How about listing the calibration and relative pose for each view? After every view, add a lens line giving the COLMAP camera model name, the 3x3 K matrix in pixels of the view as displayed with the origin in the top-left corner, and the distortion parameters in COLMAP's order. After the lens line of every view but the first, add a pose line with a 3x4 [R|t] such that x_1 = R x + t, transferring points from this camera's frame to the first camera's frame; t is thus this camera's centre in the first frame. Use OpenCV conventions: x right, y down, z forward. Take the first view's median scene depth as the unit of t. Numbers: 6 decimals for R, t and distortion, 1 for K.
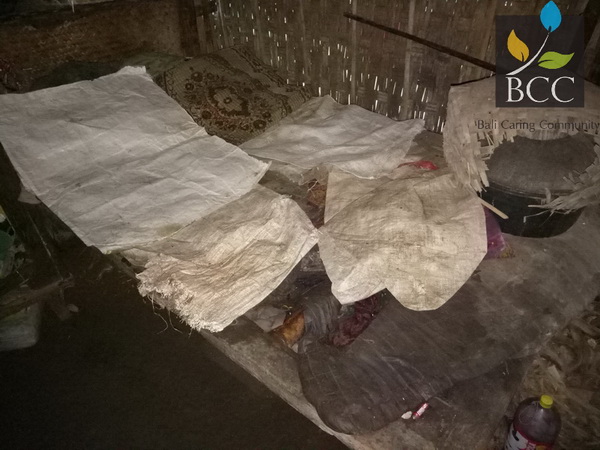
lens RADIAL K [[458.7, 0, 300.0], [0, 458.7, 225.0], [0, 0, 1]] dist [0.001488, 0.000951]
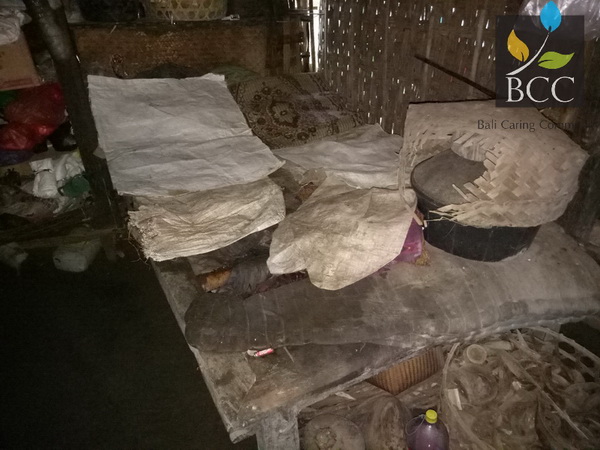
lens RADIAL K [[458.7, 0, 300.0], [0, 458.7, 225.0], [0, 0, 1]] dist [0.001488, 0.000951]
pose [[0.932205, 0.210084, -0.294718, 0.342920], [-0.239734, 0.968458, -0.067942, 0.085249], [0.271149, 0.133989, 0.953166, -0.059002]]
